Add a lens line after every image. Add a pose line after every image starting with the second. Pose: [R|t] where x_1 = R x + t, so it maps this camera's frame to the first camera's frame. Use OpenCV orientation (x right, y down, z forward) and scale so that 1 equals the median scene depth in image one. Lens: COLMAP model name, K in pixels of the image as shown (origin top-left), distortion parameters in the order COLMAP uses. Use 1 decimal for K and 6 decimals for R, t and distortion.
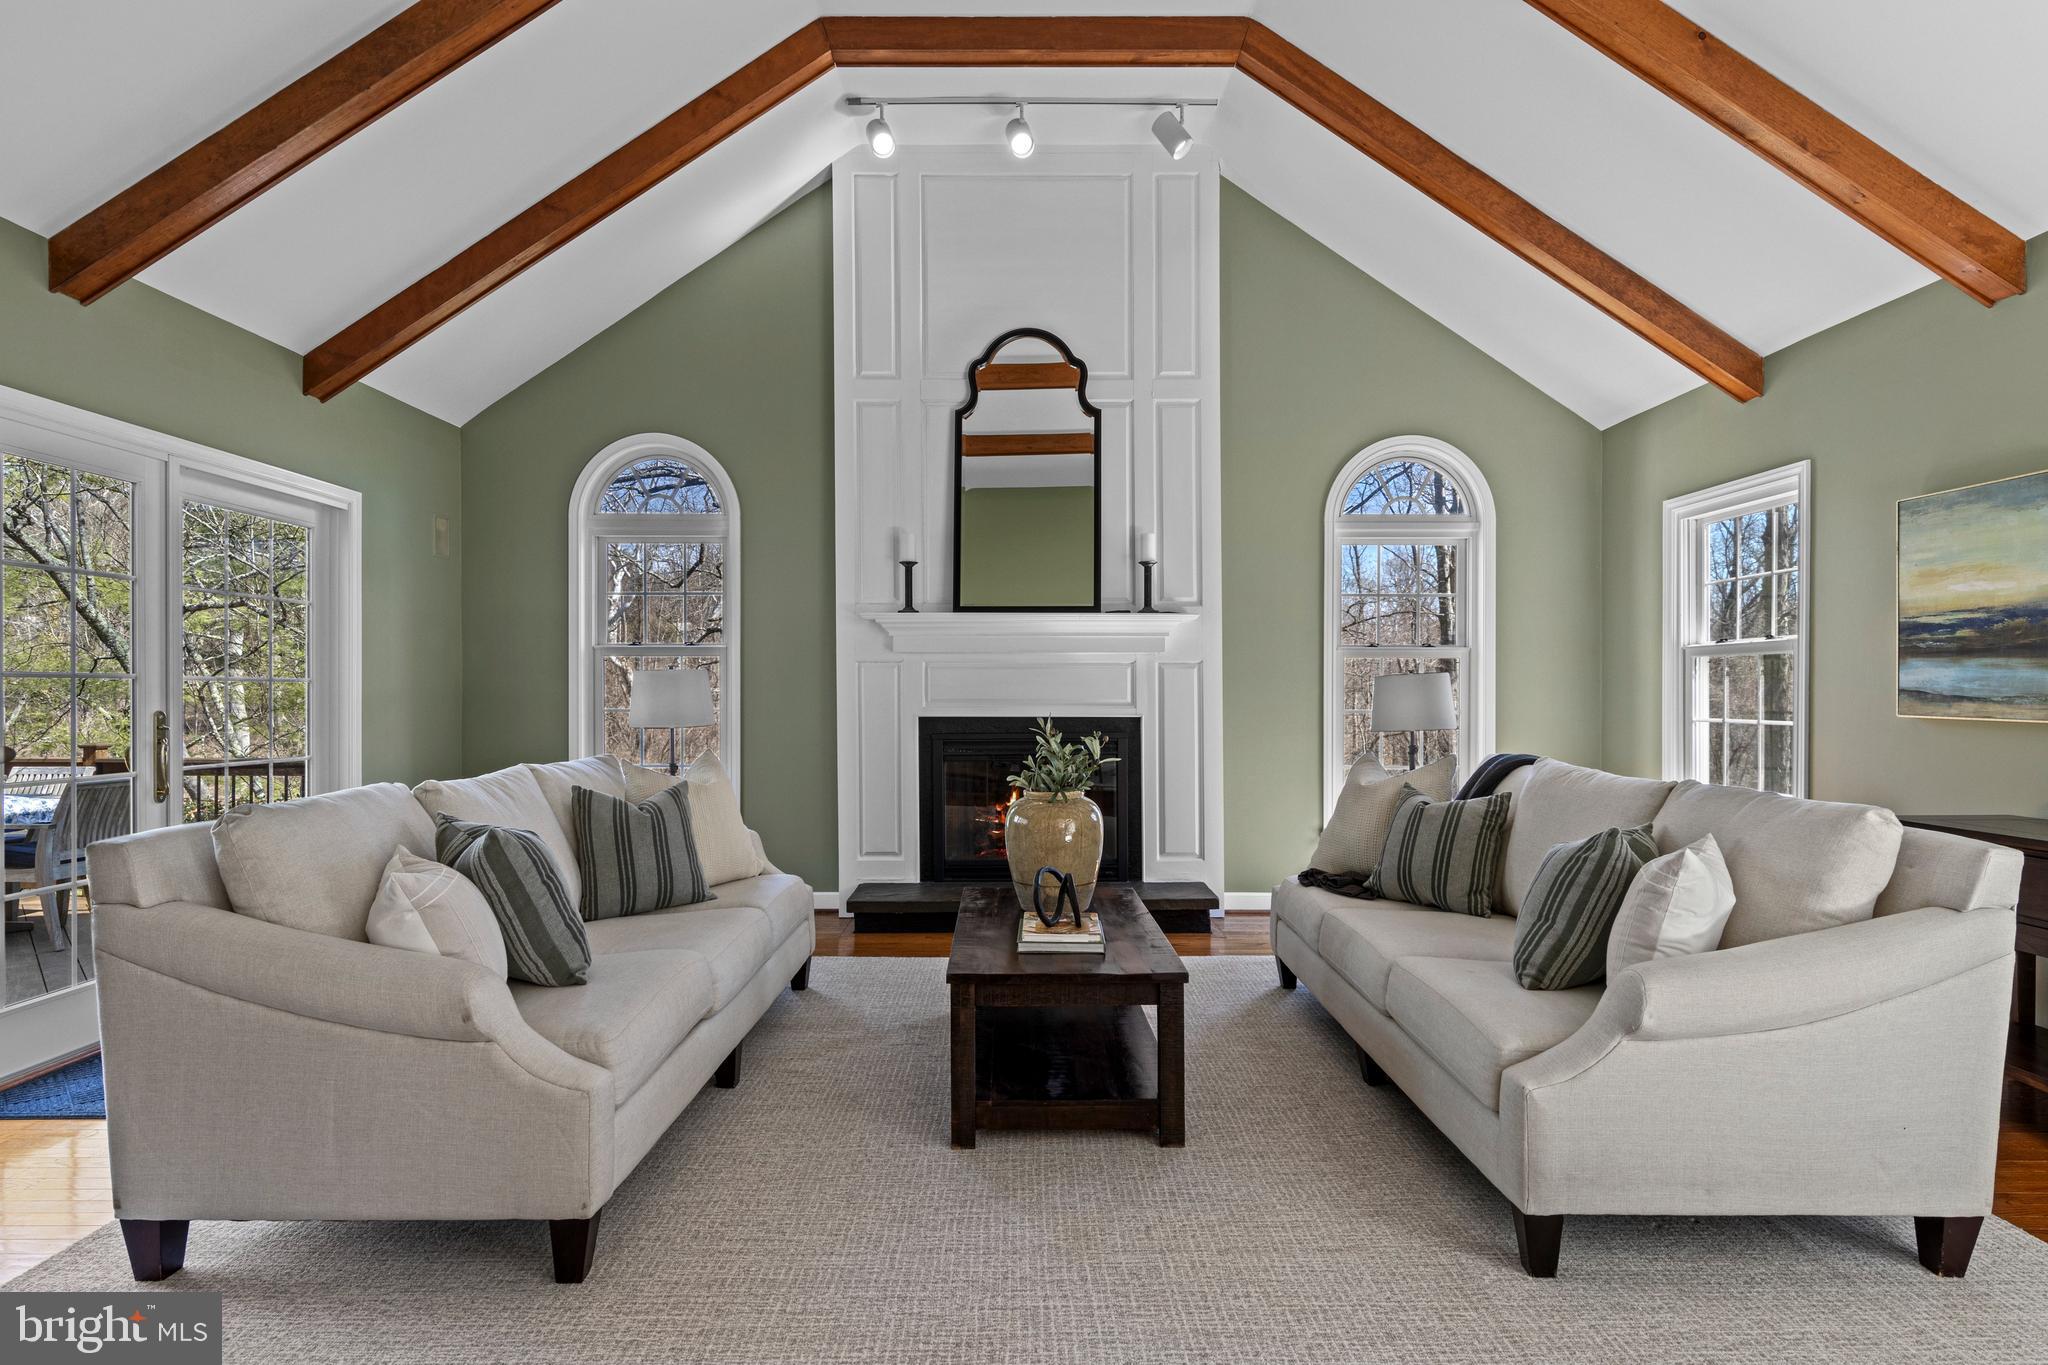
lens RADIAL K [[1049.1, 0, 1026.8], [0, 1049.1, 678.7], [0, 0, 1]] dist [0.012637, -0.000895]
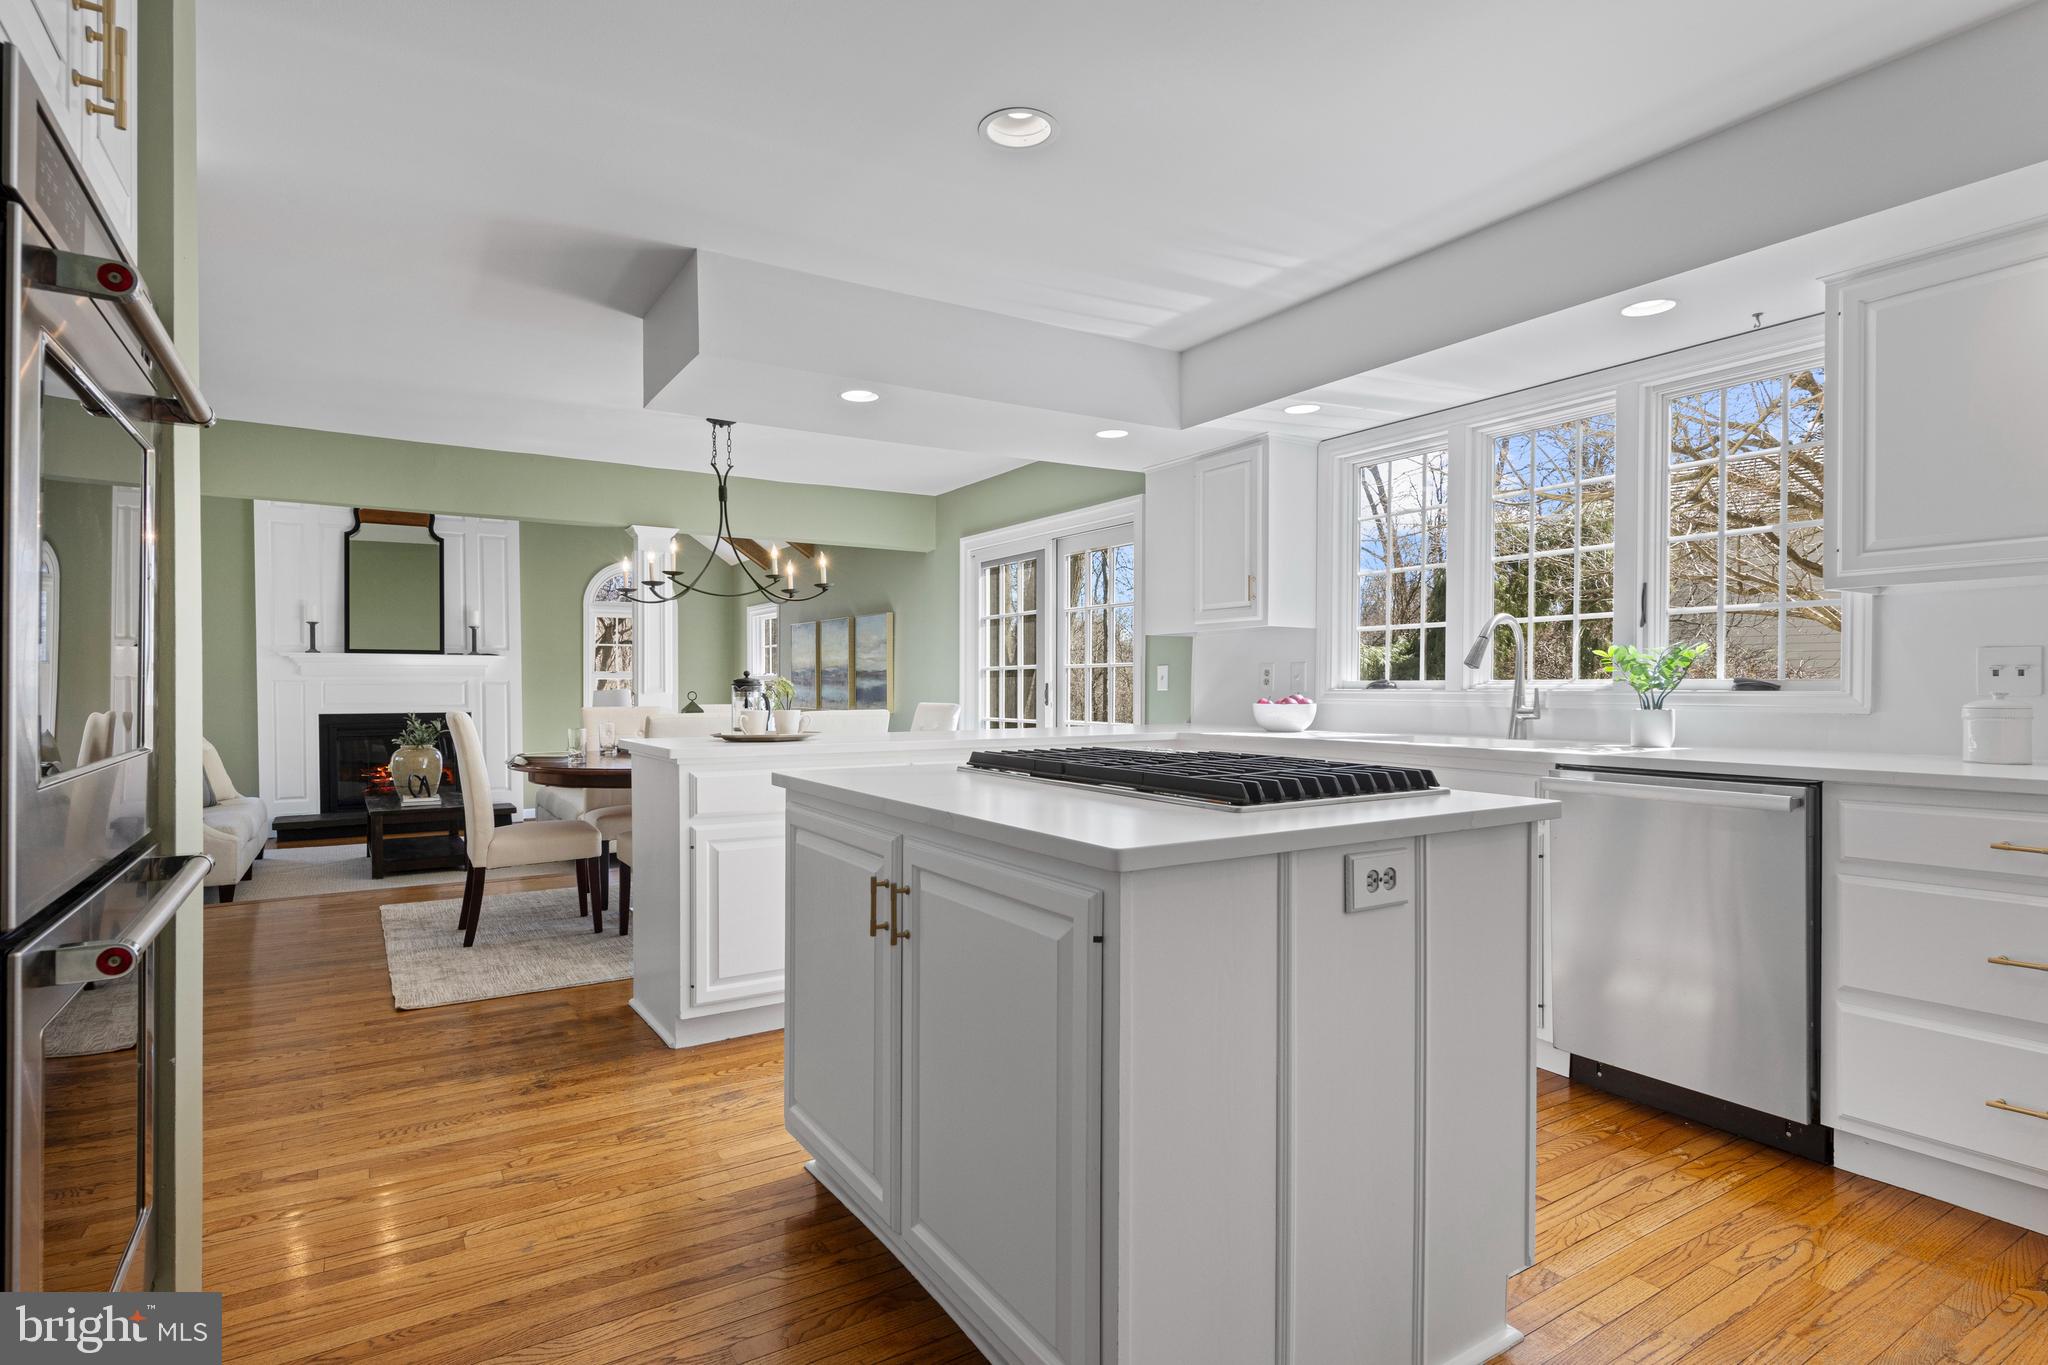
lens RADIAL K [[1046.7, 0, 1026.4], [0, 1046.7, 695.4], [0, 0, 1]] dist [0.008880, -0.000233]
pose [[0.845895, -0.005644, 0.533319, -0.047330], [-0.004808, 0.999823, 0.018207, -0.032178], [-0.533328, -0.017965, 0.845718, -1.101141]]
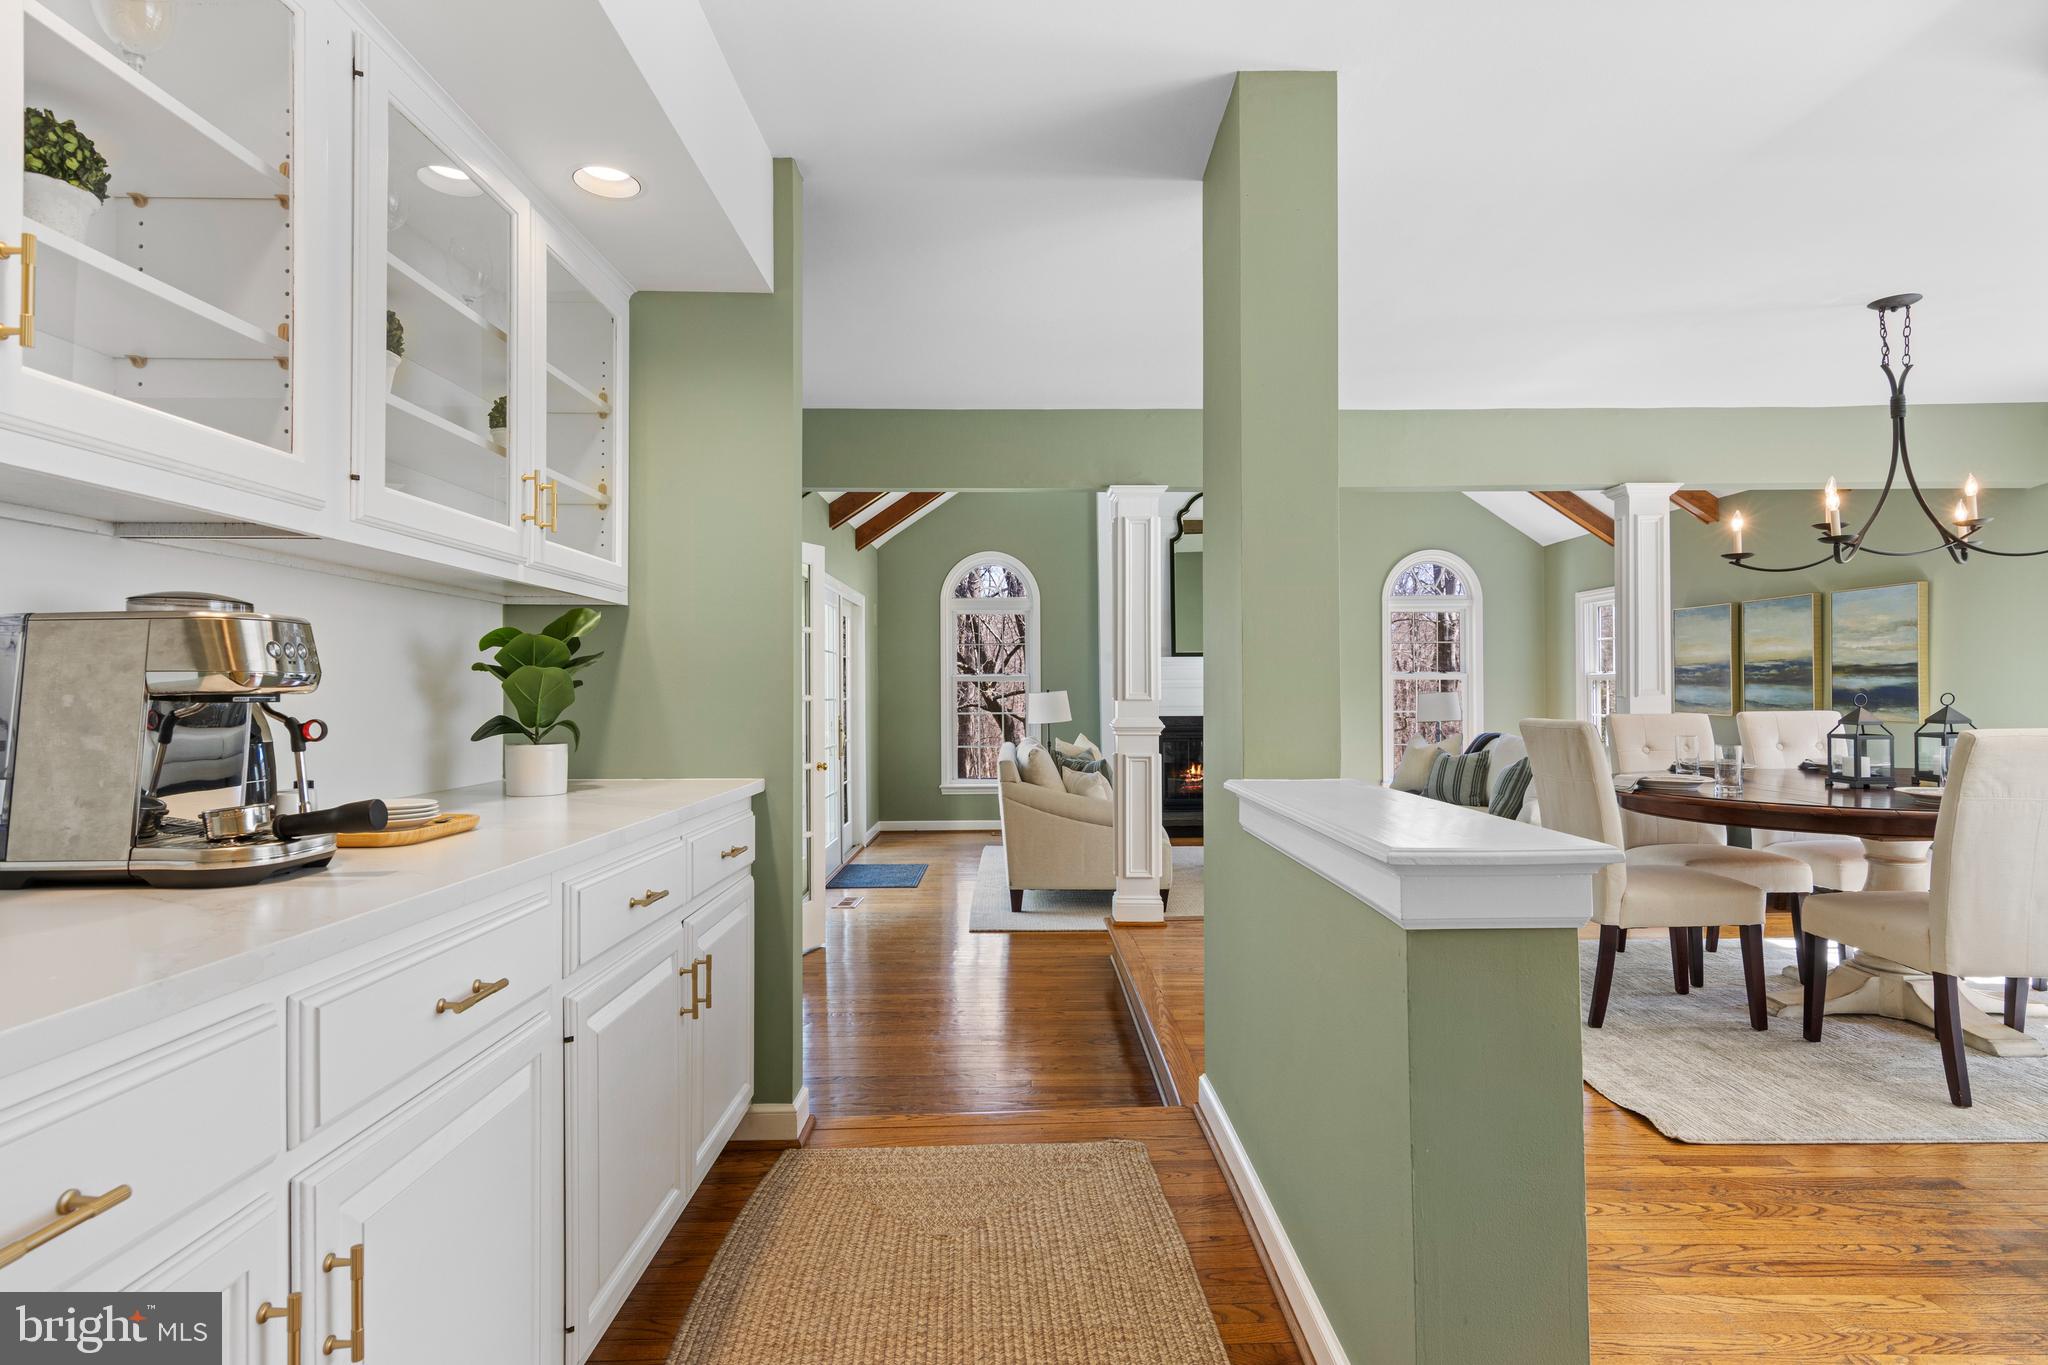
lens RADIAL K [[1044.6, 0, 1025.1], [0, 1044.6, 688.4], [0, 0, 1]] dist [0.009264, -0.002217]
pose [[0.999977, -0.006537, 0.001990, -0.339994], [0.006518, 0.999935, 0.009351, -0.030006], [-0.002051, -0.009338, 0.999954, -0.784671]]
